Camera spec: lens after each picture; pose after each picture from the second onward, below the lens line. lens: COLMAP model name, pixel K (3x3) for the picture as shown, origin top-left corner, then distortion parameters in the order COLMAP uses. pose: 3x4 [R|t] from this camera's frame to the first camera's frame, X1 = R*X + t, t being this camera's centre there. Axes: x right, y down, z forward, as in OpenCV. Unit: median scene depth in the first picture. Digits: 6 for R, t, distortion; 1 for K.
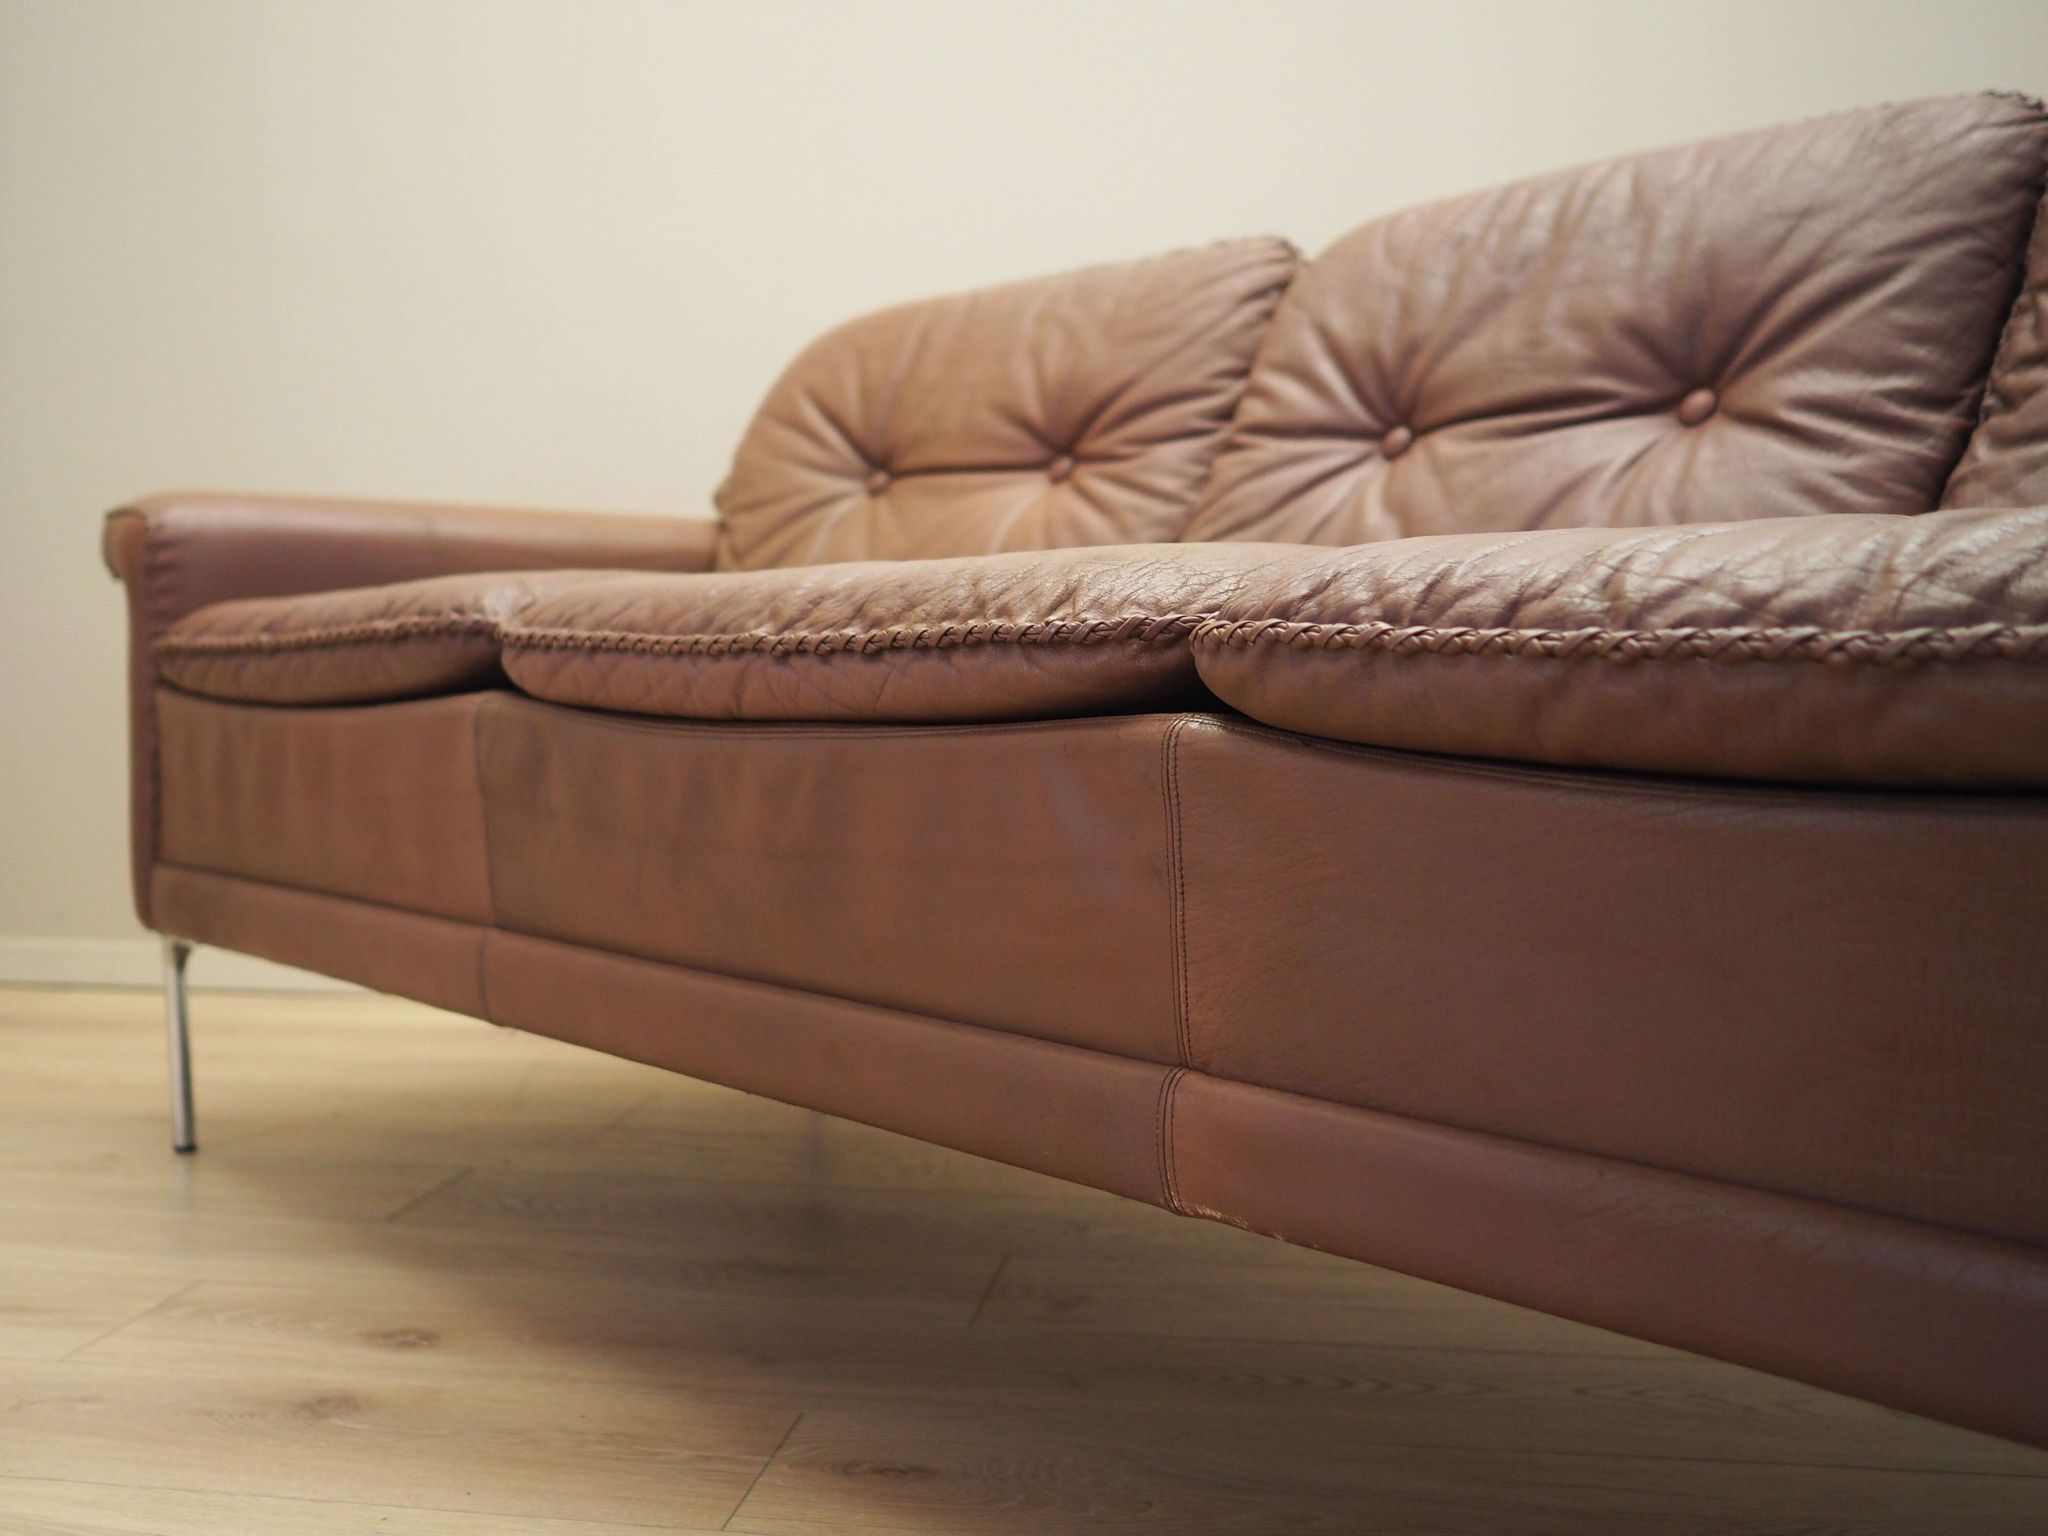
lens RADIAL K [[2381.3, 0, 1024.0], [0, 2381.3, 768.0], [0, 0, 1]] dist [0.029763, 0.046157]
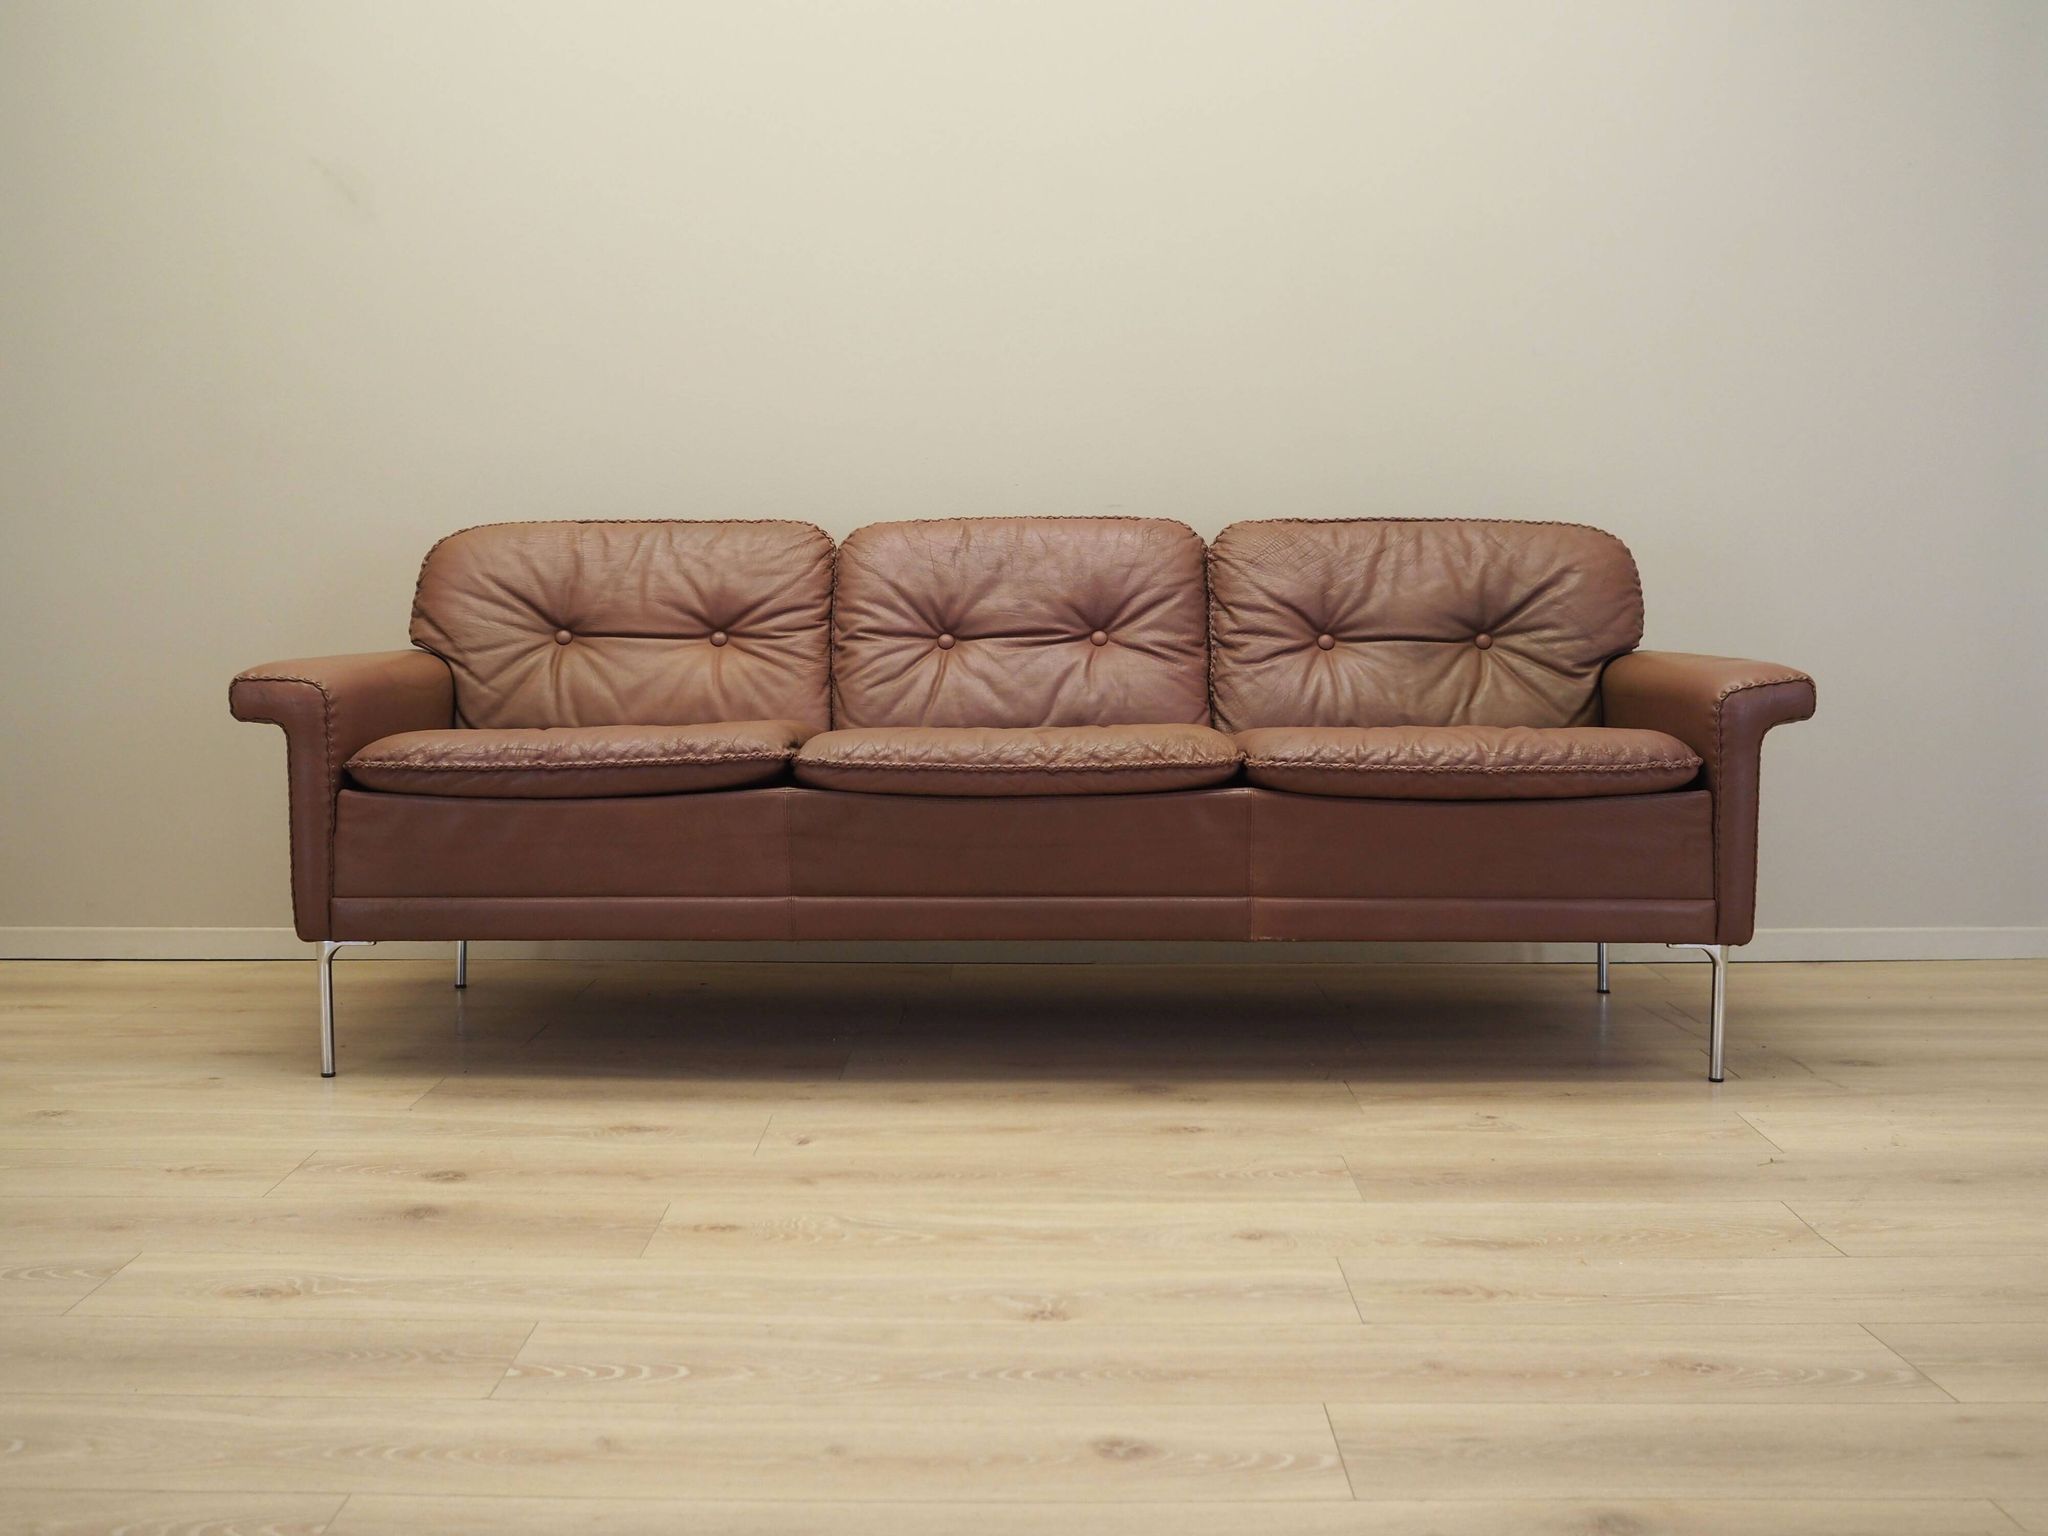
lens RADIAL K [[2381.3, 0, 1024.0], [0, 2381.3, 768.0], [0, 0, 1]] dist [0.029763, 0.046157]
pose [[0.651895, -0.068492, 0.755209, -1.646327], [0.034636, 0.997563, 0.060575, -0.164185], [-0.757518, -0.013331, 0.652679, -0.581969]]
